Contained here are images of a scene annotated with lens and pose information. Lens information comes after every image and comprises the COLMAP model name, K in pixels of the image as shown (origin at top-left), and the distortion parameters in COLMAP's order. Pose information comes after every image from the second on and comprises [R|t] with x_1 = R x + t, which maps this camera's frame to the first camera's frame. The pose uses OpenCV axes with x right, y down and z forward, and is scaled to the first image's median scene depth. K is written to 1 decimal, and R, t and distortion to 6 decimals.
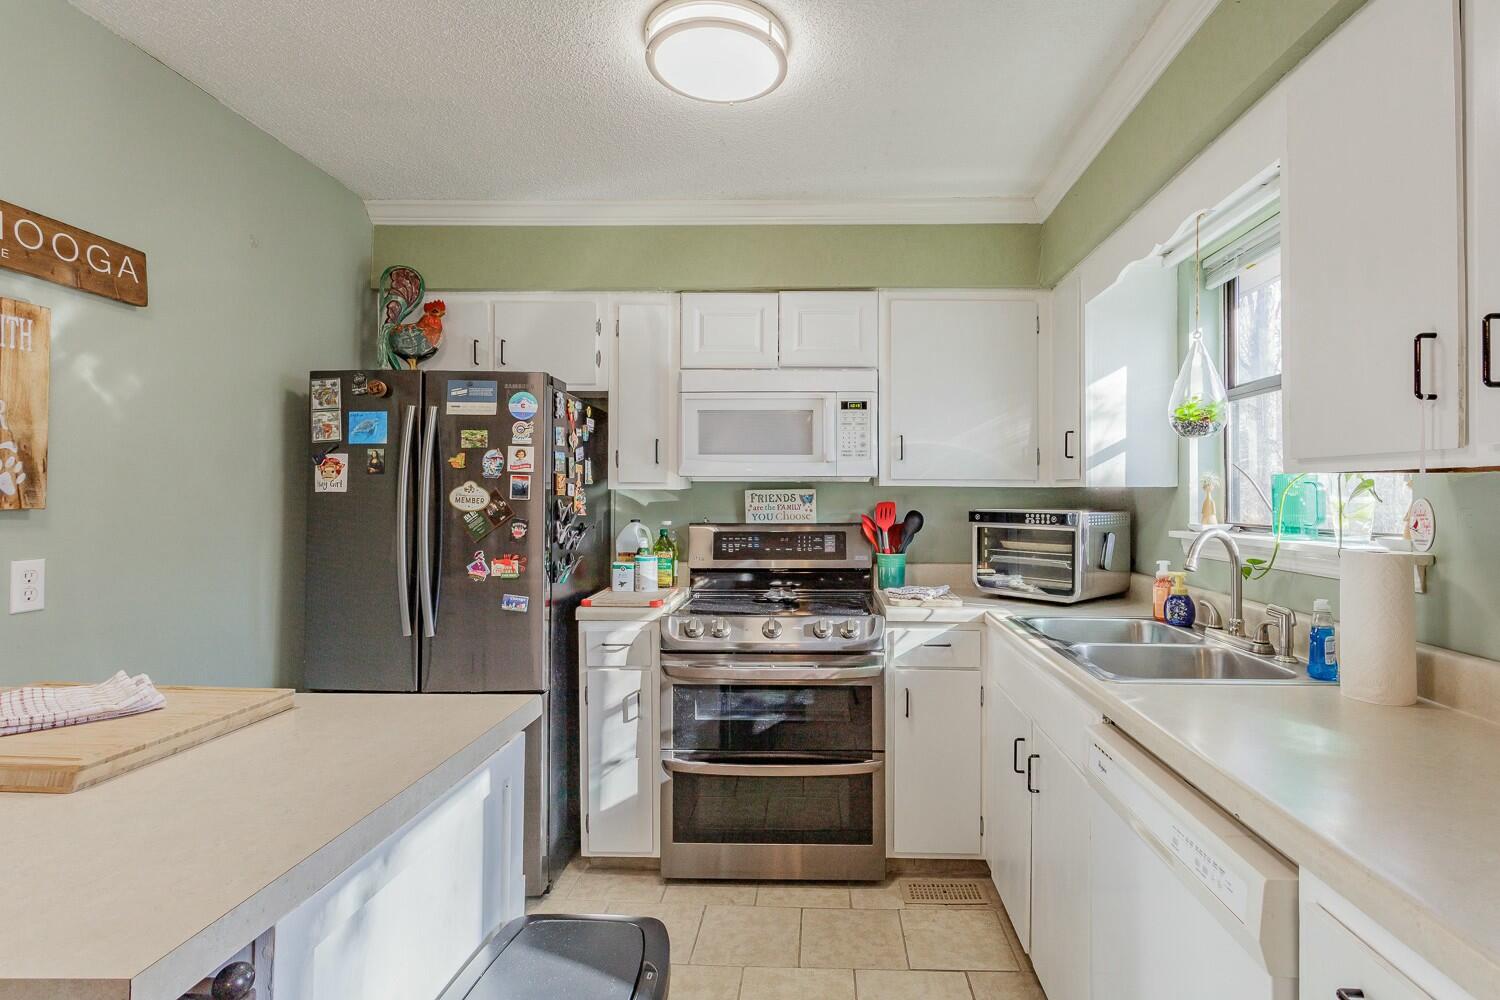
lens RADIAL K [[706.0, 0, 817.1], [0, 706.0, 486.3], [0, 0, 1]] dist [-0.010078, 0.002587]
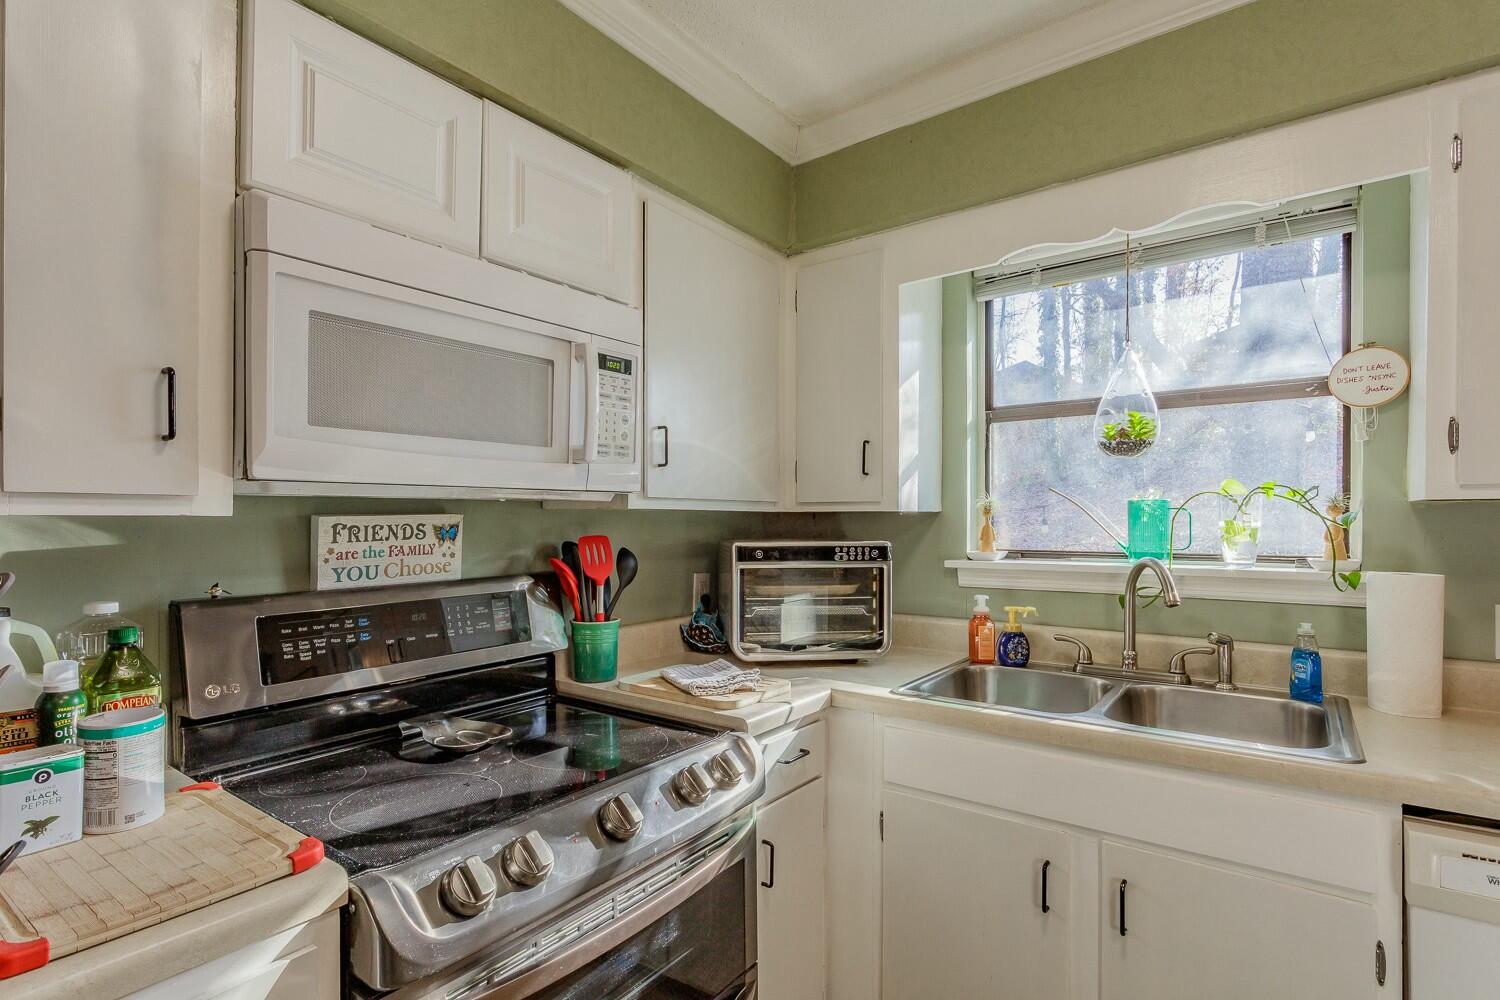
lens RADIAL K [[721.0, 0, 711.0], [0, 721.0, 516.0], [0, 0, 1]] dist [-0.002303, 0.000114]
pose [[0.605251, -0.001970, 0.796032, -0.323625], [-0.005282, 0.999965, 0.006491, 0.001147], [-0.796017, -0.008134, 0.605219, 0.540696]]
